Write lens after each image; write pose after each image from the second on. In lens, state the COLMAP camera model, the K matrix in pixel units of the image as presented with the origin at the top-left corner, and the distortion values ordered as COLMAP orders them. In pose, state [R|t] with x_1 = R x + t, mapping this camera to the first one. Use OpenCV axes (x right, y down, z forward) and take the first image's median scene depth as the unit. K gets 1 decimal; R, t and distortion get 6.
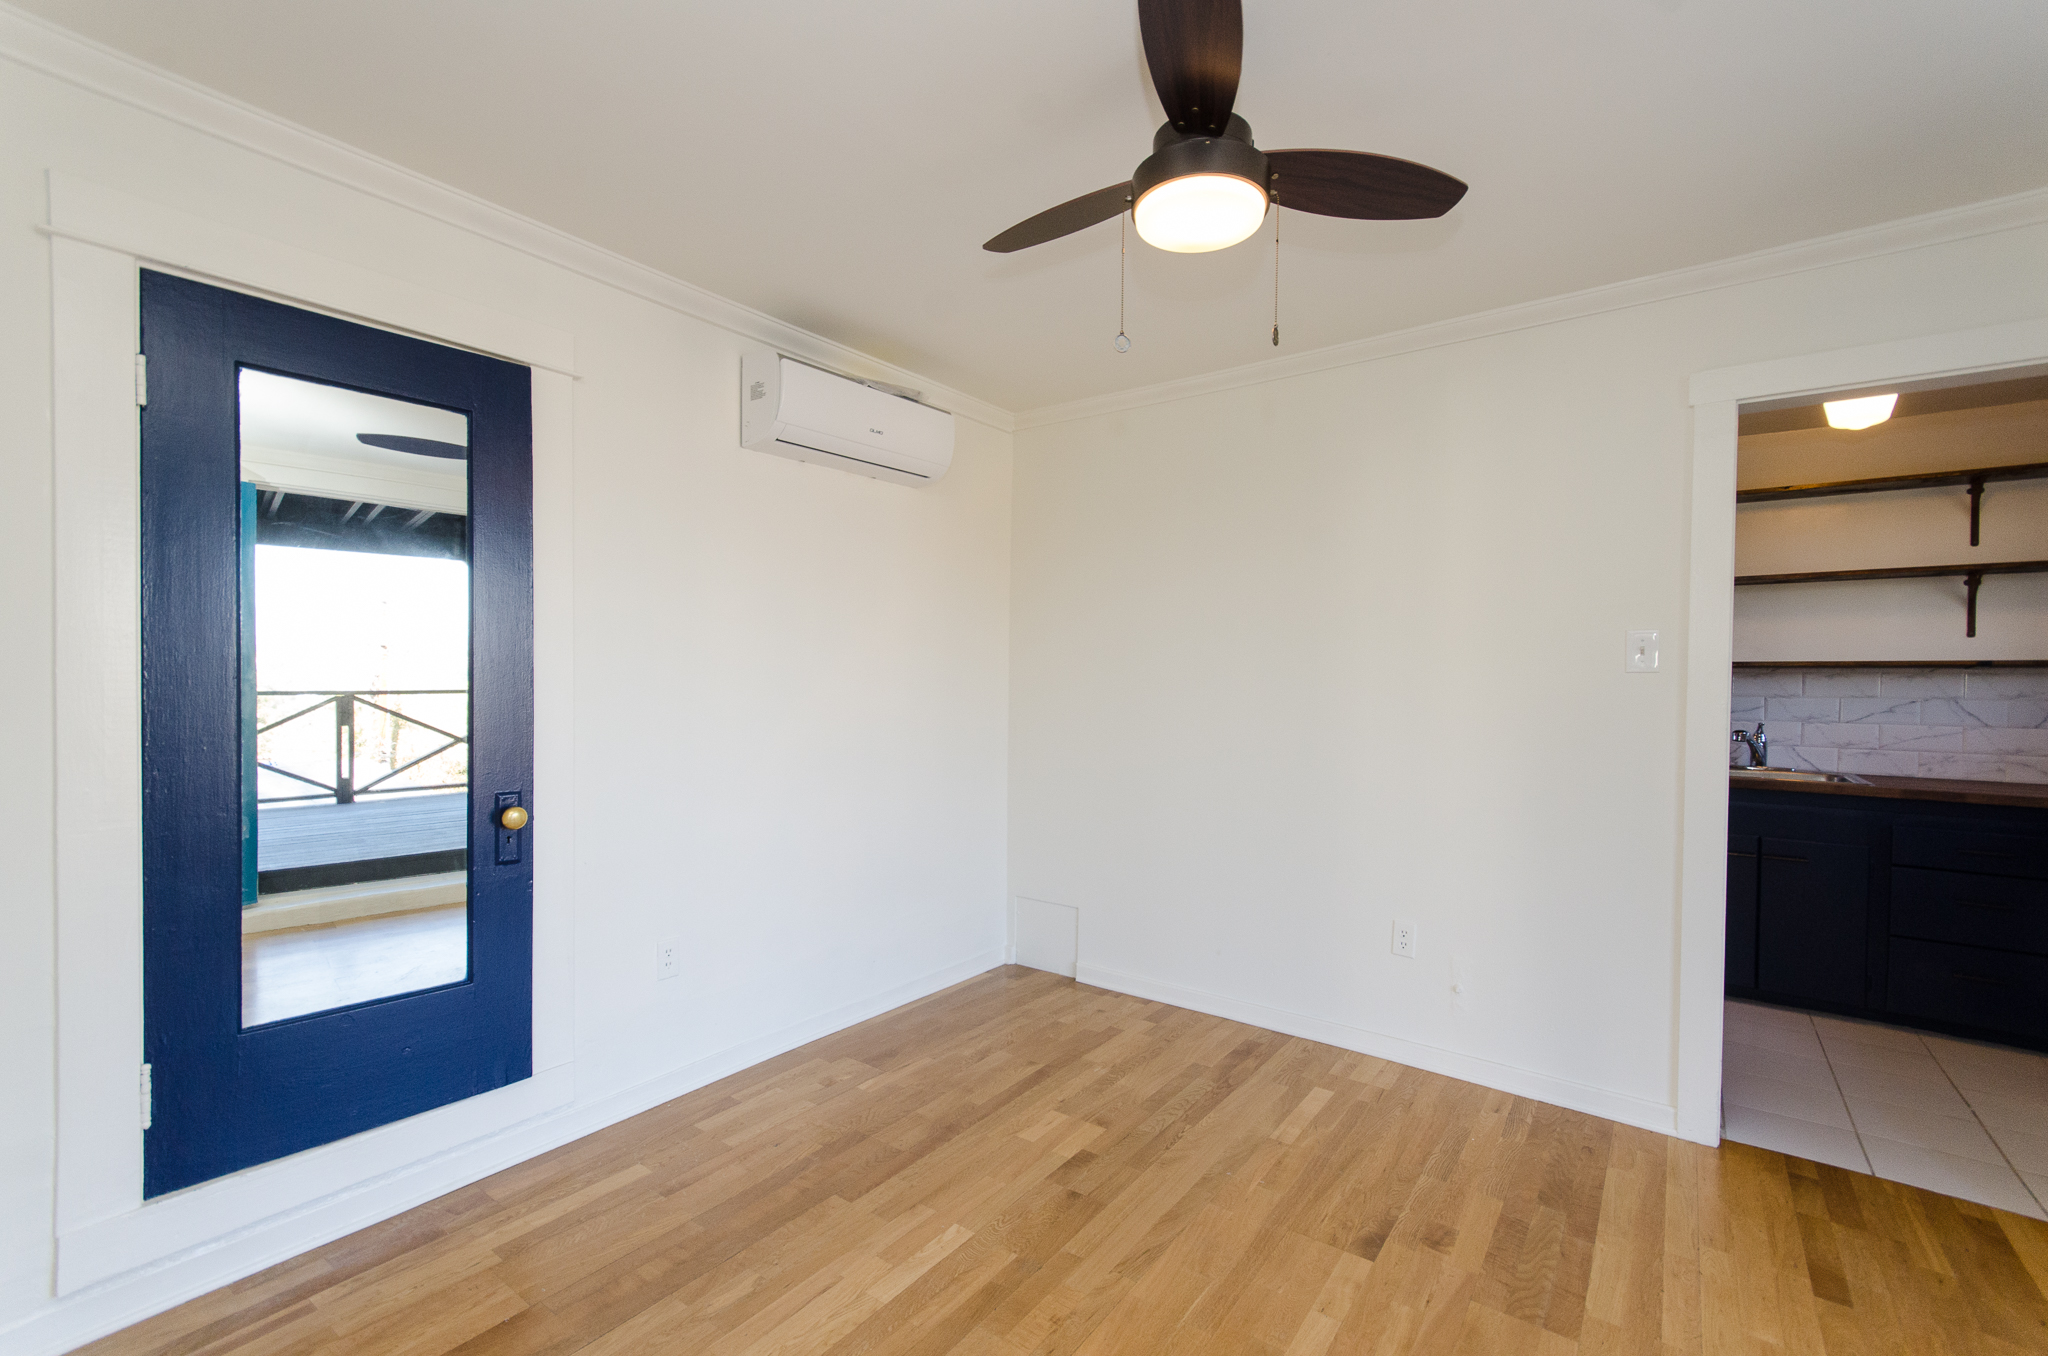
lens RADIAL K [[884.5, 0, 1021.8], [0, 884.5, 693.0], [0, 0, 1]] dist [0.001857, 0.000750]
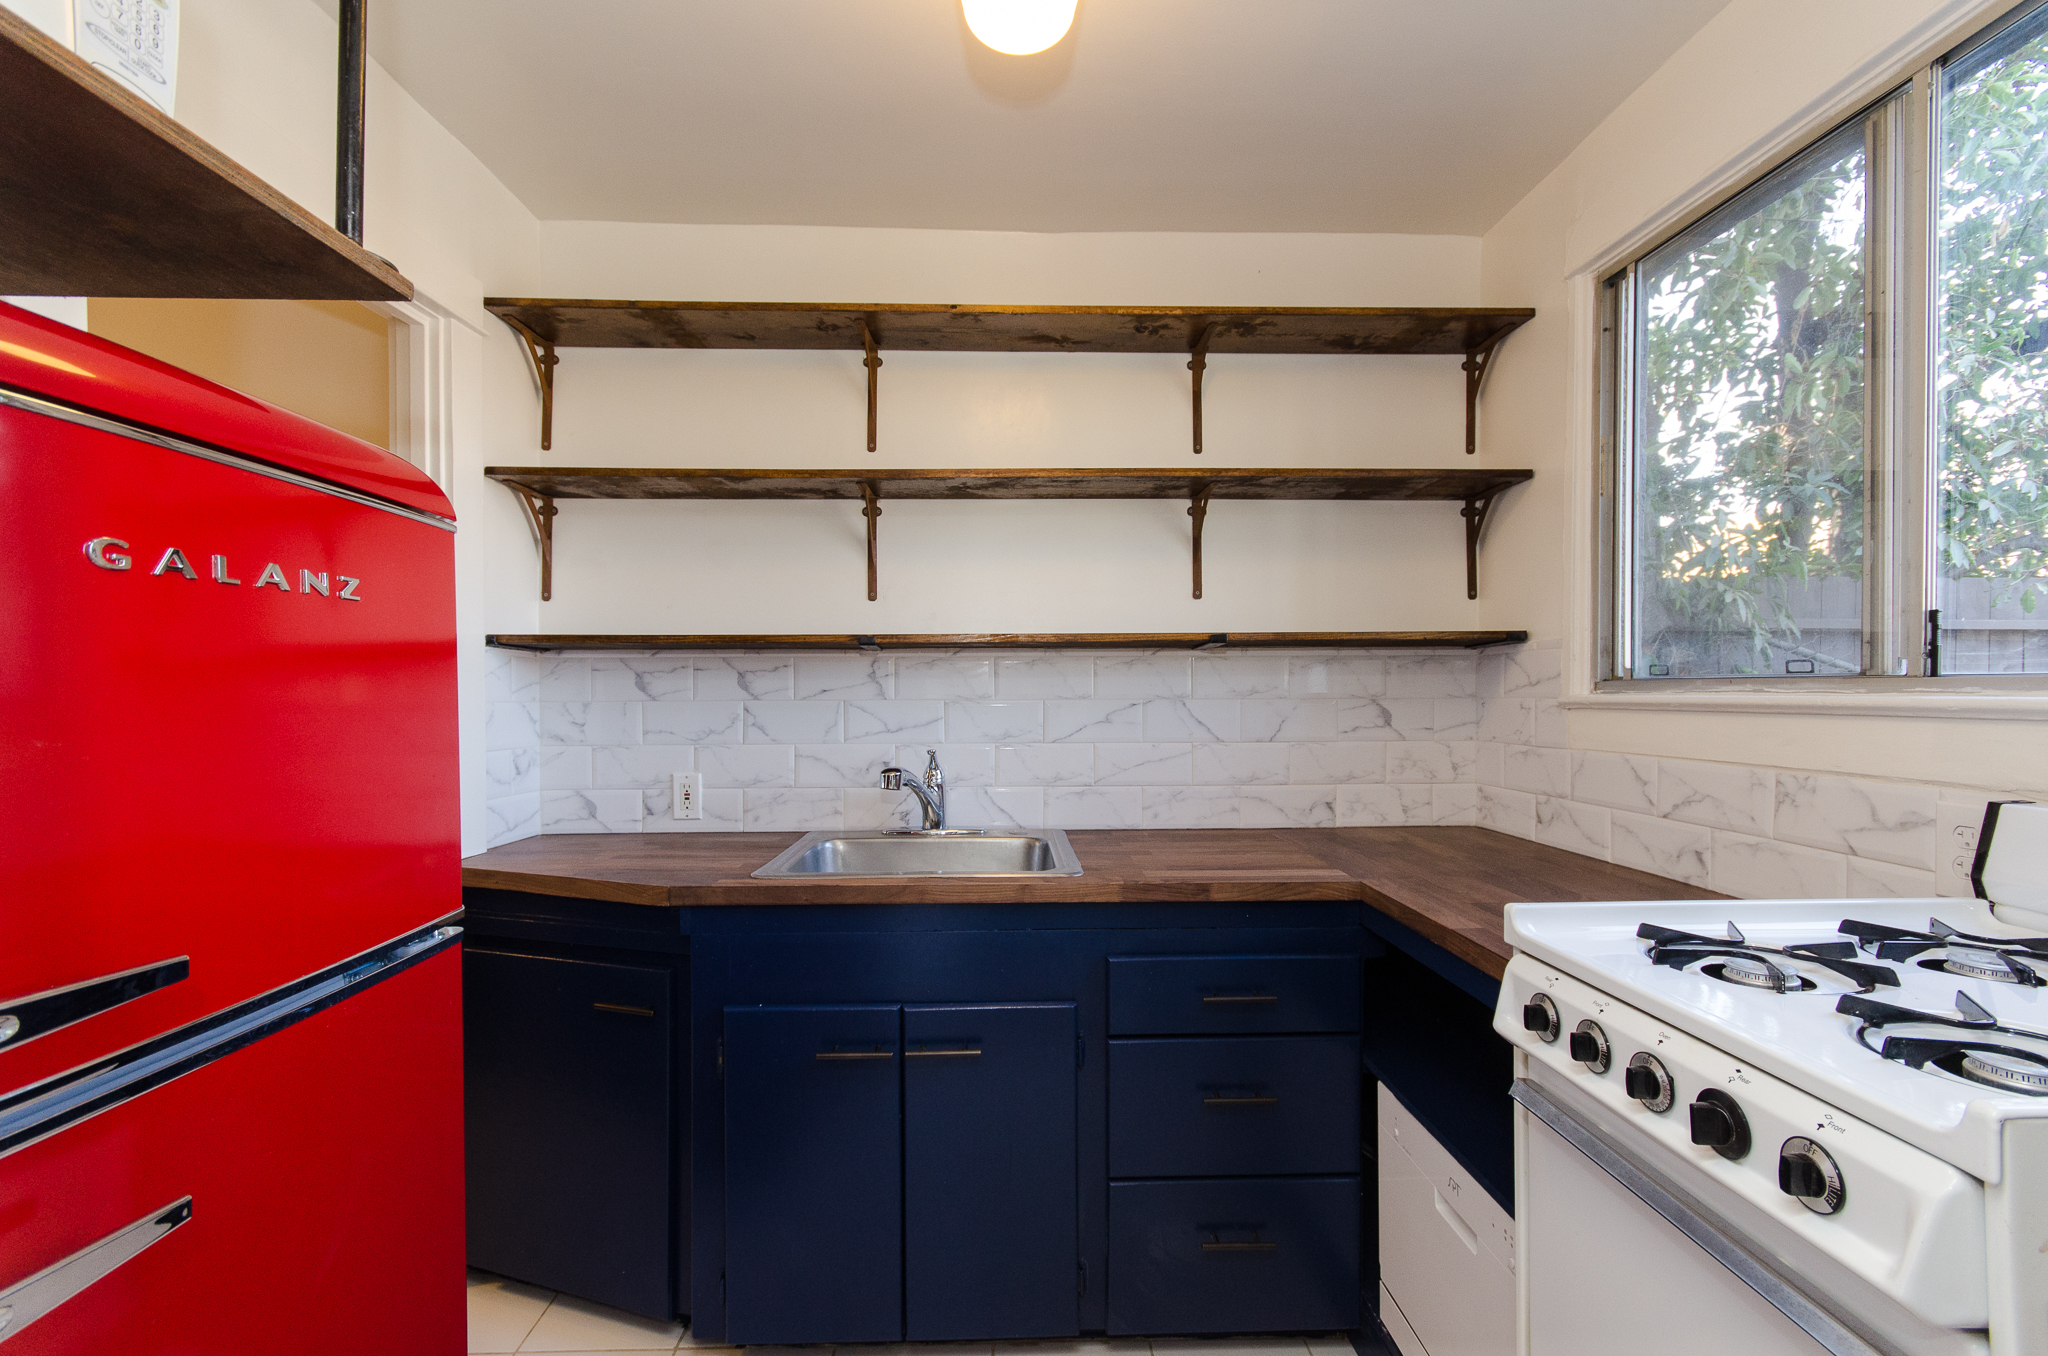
lens RADIAL K [[884.5, 0, 1029.3], [0, 884.5, 666.6], [0, 0, 1]] dist [0.001857, 0.000750]
pose [[0.796510, -0.011194, 0.604522, 0.600775], [0.020934, 0.999740, -0.009070, -0.011902], [-0.604263, 0.019880, 0.796537, 0.578331]]
